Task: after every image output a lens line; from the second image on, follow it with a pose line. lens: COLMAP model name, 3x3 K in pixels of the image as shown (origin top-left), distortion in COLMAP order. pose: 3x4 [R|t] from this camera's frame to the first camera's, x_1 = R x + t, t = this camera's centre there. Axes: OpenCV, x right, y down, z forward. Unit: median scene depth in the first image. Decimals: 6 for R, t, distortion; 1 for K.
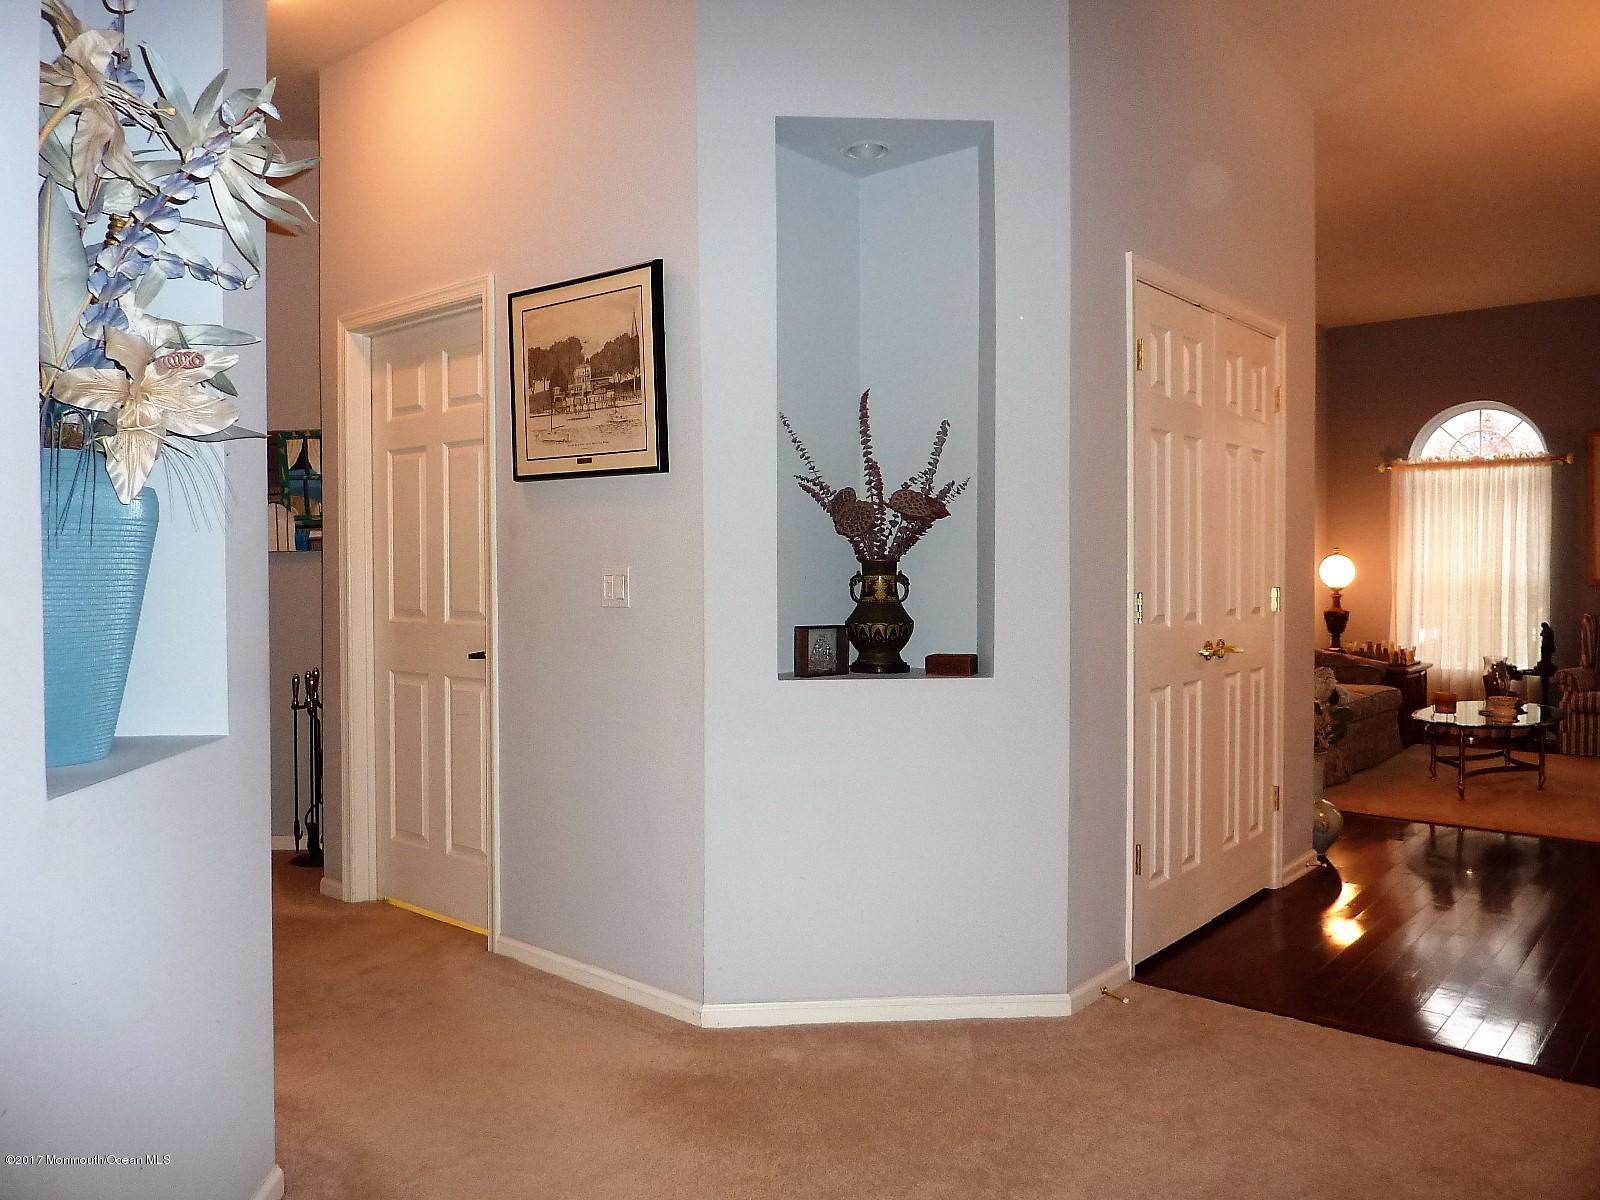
lens RADIAL K [[1197.3, 0, 801.7], [0, 1197.3, 597.6], [0, 0, 1]] dist [-0.027946, -0.010293]
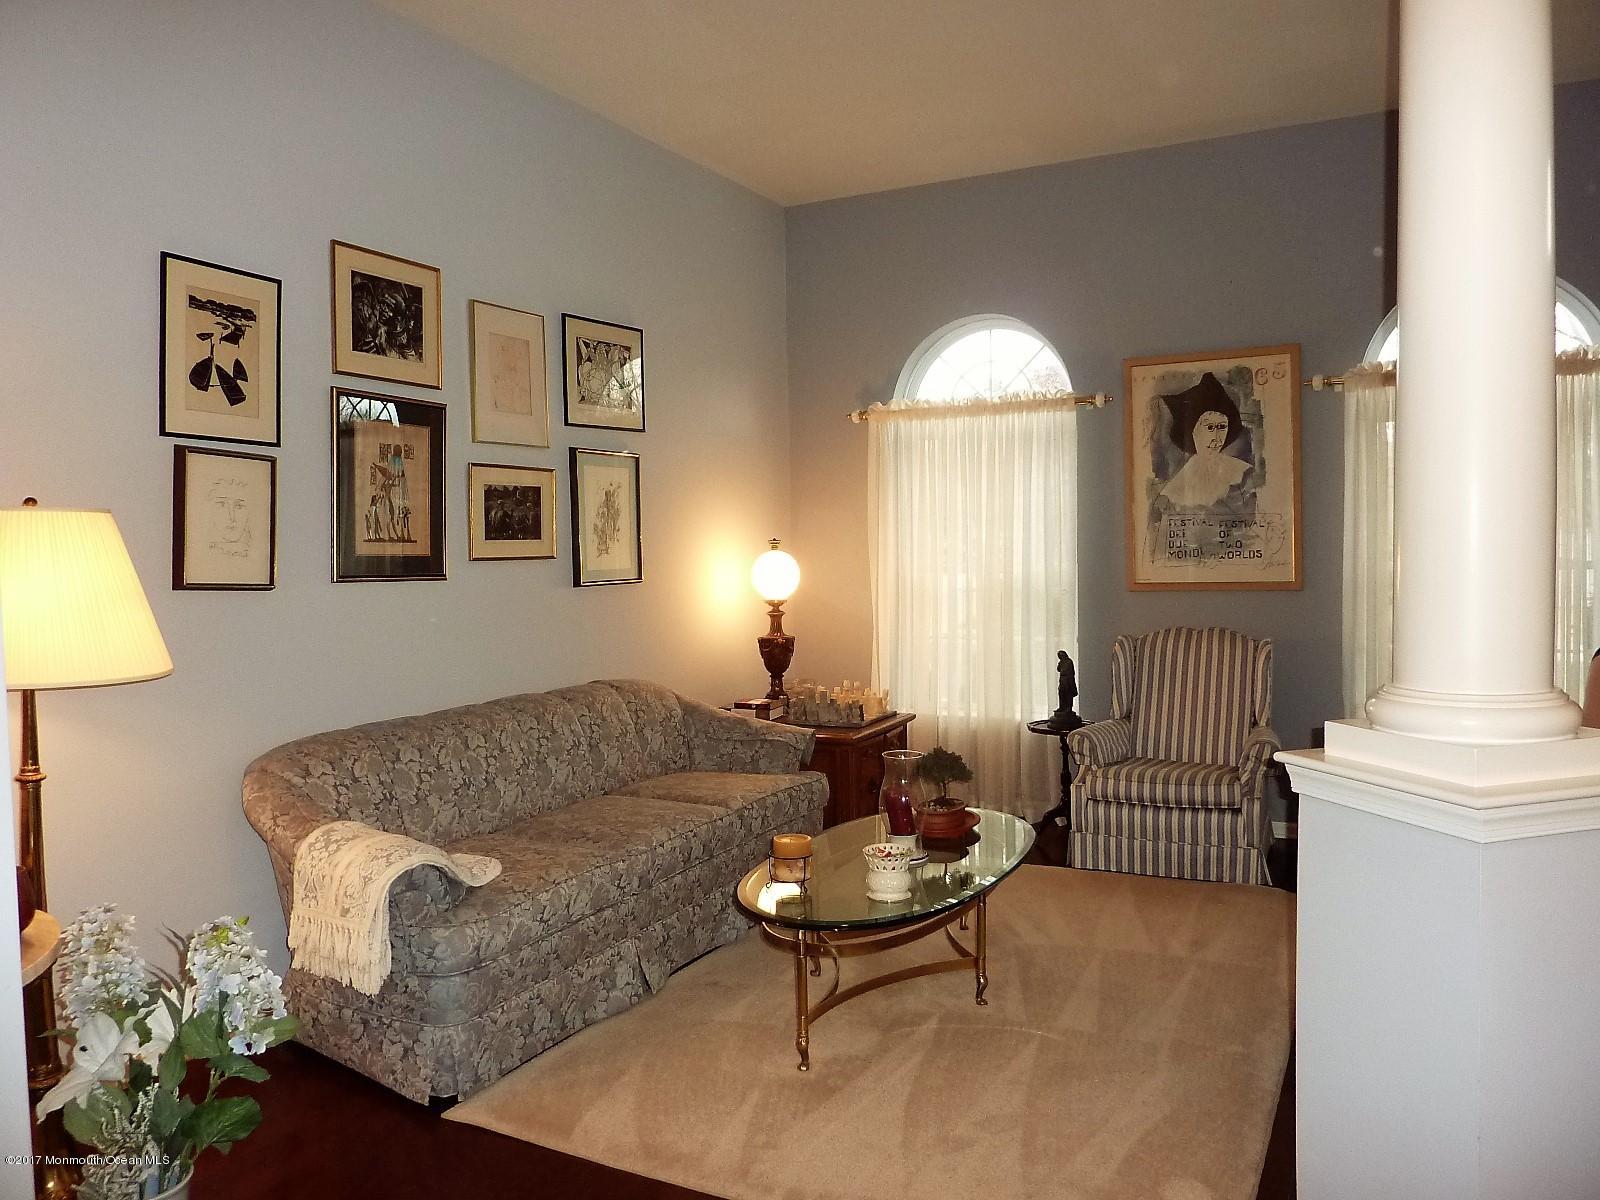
lens RADIAL K [[1197.3, 0, 805.9], [0, 1197.3, 588.3], [0, 0, 1]] dist [-0.027946, -0.010293]
pose [[0.975028, -0.029250, 0.220147, 0.323774], [0.023202, 0.999280, 0.030010, -0.034622], [-0.220867, -0.024152, 0.975005, 0.363103]]
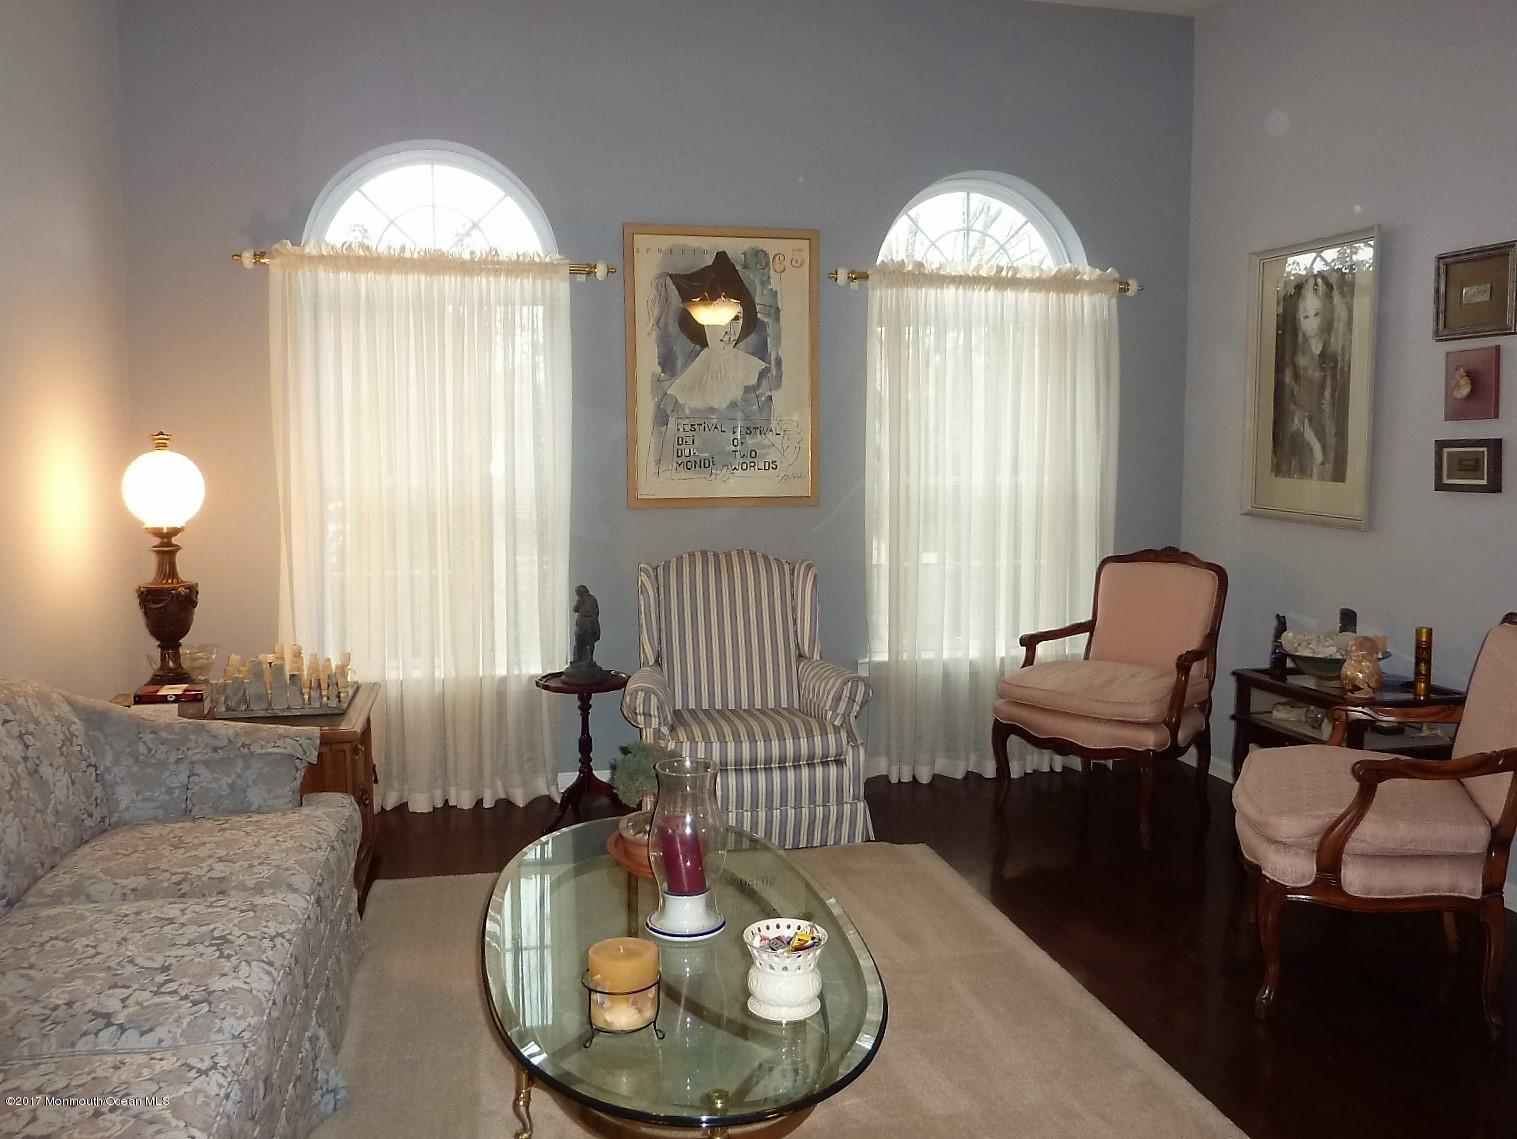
lens RADIAL K [[1135.2, 0, 723.5], [0, 1135.2, 585.3], [0, 0, 1]] dist [-0.027946, -0.010293]
pose [[0.617877, -0.085490, 0.781614, 0.262496], [0.009432, 0.994806, 0.101353, -0.026855], [-0.786218, -0.055252, 0.615474, 0.607122]]
